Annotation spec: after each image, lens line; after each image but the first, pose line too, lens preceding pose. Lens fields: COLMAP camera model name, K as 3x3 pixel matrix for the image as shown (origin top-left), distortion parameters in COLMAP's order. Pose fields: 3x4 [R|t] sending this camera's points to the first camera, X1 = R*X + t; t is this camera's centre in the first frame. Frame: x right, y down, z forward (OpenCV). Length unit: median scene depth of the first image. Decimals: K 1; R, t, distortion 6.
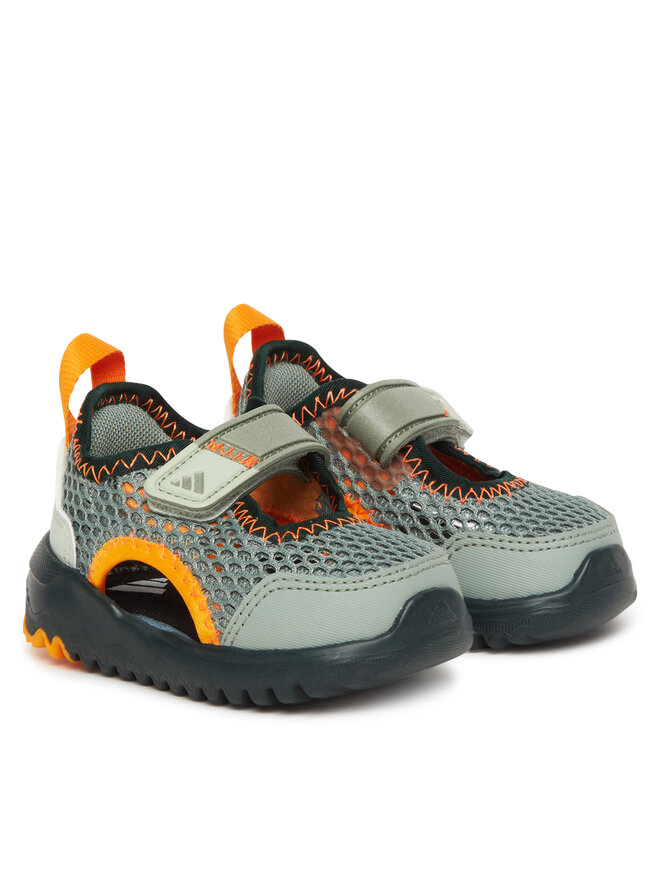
lens RADIAL K [[3362.9, 0, 330.0], [0, 3362.9, 440.0], [0, 0, 1]] dist [0.159142, 0.486988]
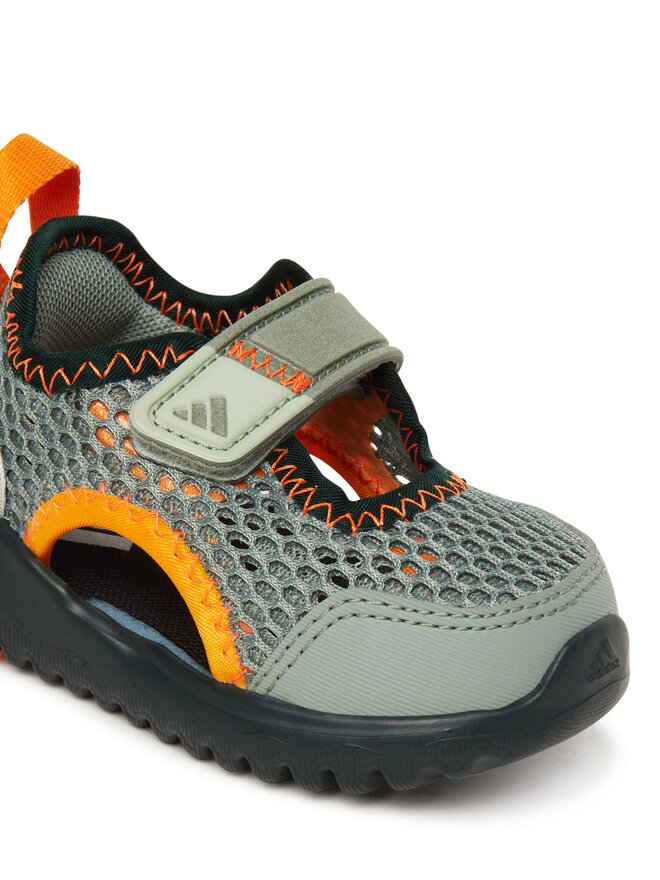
lens RADIAL K [[2200.0, 0, 330.0], [0, 2200.0, 440.0], [0, 0, 1]] dist [-0.060553, 0.073034]
pose [[0.986479, 0.050635, 0.155872, -0.081563], [-0.078747, 0.980538, 0.179847, -0.057427], [-0.143732, -0.189690, 0.971267, 0.600348]]
